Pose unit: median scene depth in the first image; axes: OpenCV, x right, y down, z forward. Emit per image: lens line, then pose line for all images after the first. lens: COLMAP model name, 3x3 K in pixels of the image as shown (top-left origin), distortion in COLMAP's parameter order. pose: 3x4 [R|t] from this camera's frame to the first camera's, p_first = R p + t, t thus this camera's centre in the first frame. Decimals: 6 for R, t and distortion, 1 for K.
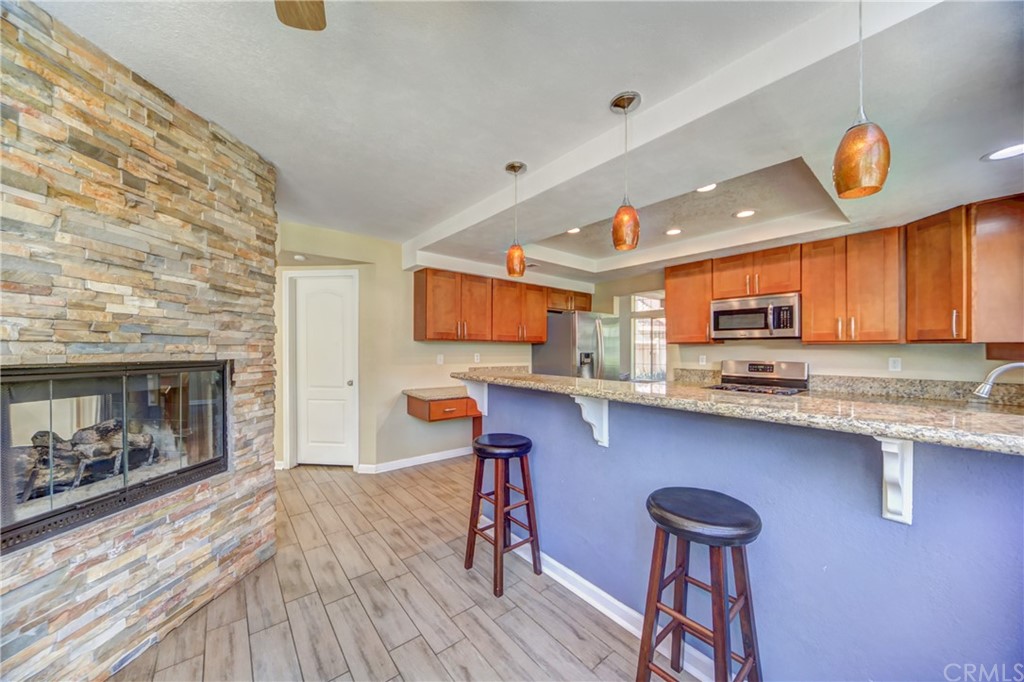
lens RADIAL K [[359.0, 0, 517.2], [0, 359.0, 348.6], [0, 0, 1]] dist [-0.007785, 0.000490]
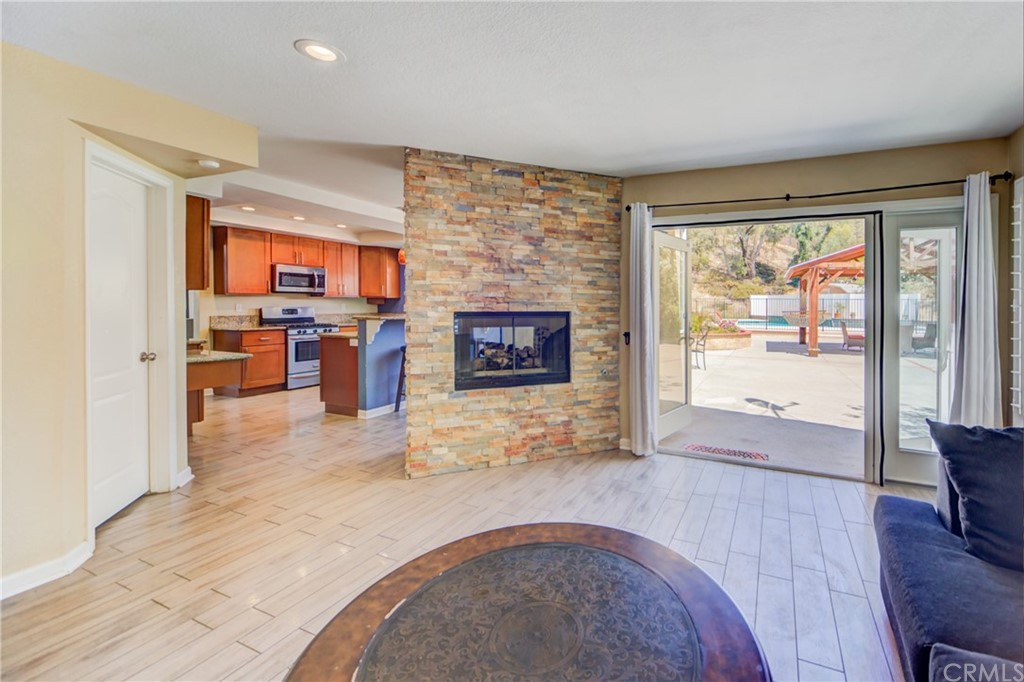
lens RADIAL K [[428.2, 0, 597.6], [0, 428.2, 306.0], [0, 0, 1]] dist [0.000899, 0.000255]
pose [[-0.463404, -0.019082, 0.885942, -2.149882], [-0.016366, 0.999782, 0.012973, -0.019928], [-0.885996, -0.008487, -0.463615, 0.964516]]
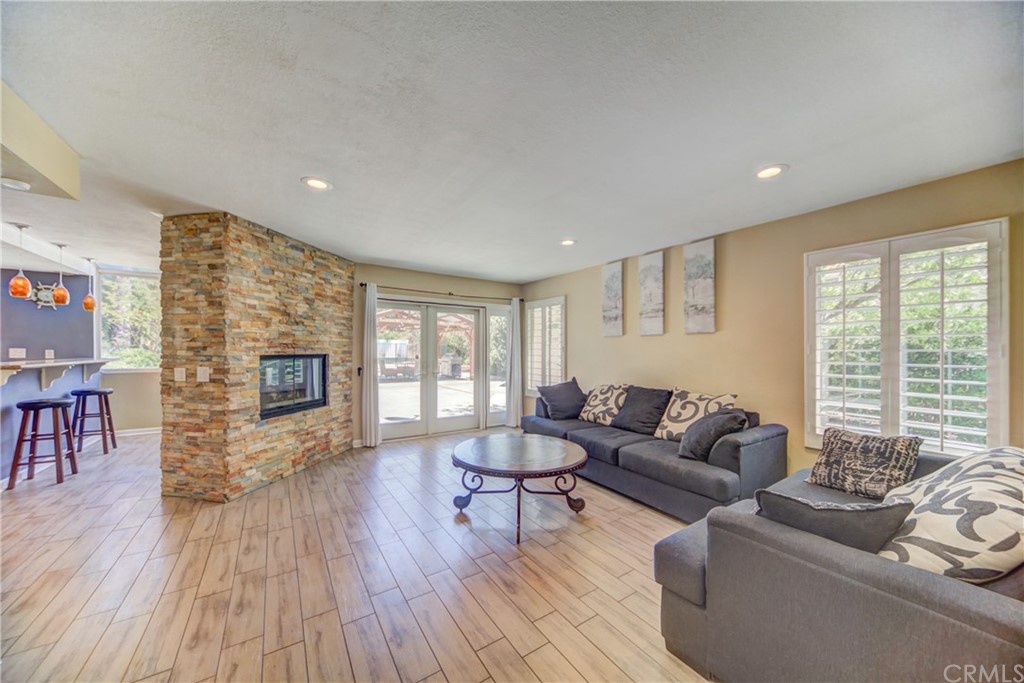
lens RADIAL K [[359.0, 0, 516.5], [0, 359.0, 345.2], [0, 0, 1]] dist [-0.007785, 0.000490]
pose [[-0.994226, -0.016602, 0.106017, -1.827063], [-0.018212, 0.999733, -0.014236, -0.013738], [-0.105752, -0.016085, -0.994262, 2.126603]]
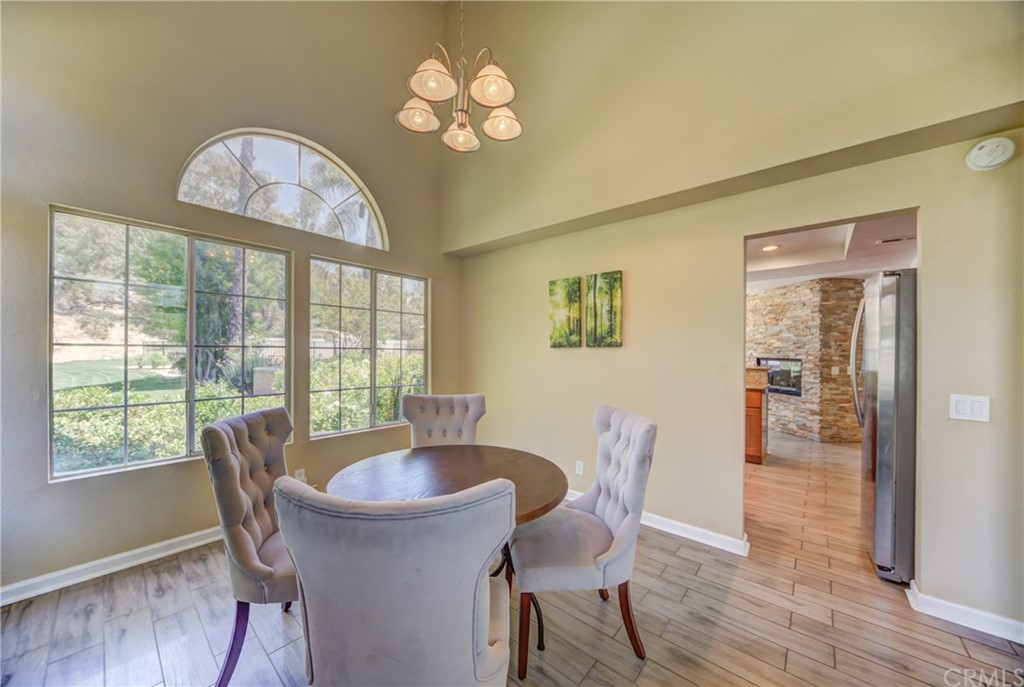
lens RADIAL K [[359.0, 0, 509.6], [0, 359.0, 343.6], [0, 0, 1]] dist [-0.007785, 0.000490]
pose [[-0.987261, -0.018450, -0.158035, 1.537987], [-0.015525, 0.999685, -0.019726, 0.000231], [0.158349, -0.017021, -0.987236, 2.782250]]
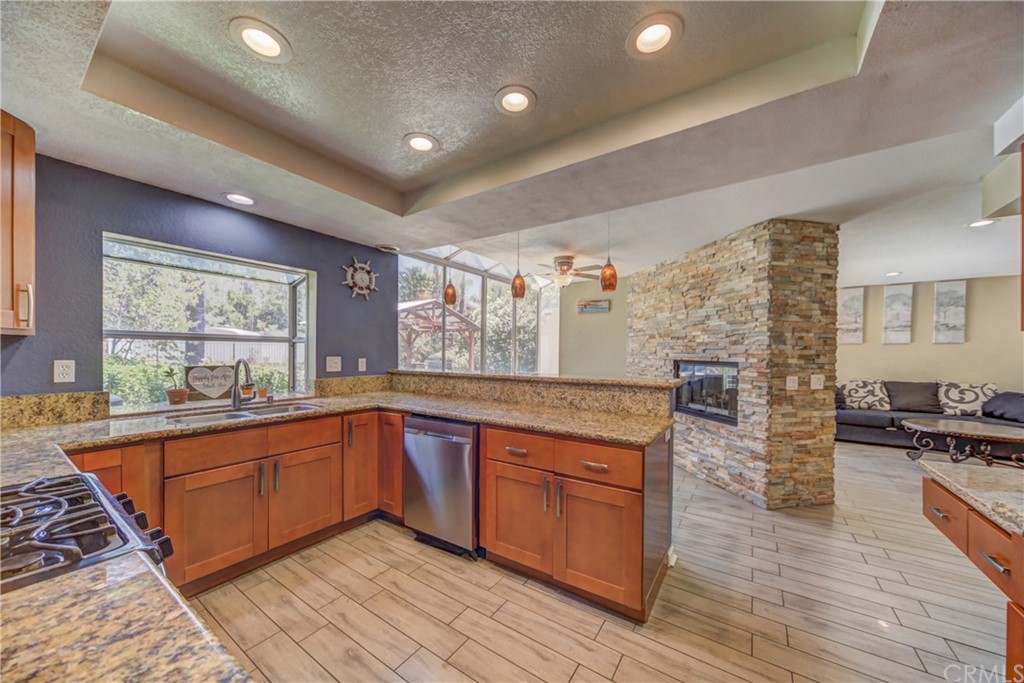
lens RADIAL K [[359.0, 0, 513.2], [0, 359.0, 352.1], [0, 0, 1]] dist [-0.007785, 0.000490]
pose [[-0.960546, -0.015580, -0.277683, 0.581137], [-0.014864, 0.999879, -0.004683, 0.004813], [0.277722, -0.000371, -0.960661, 1.934622]]
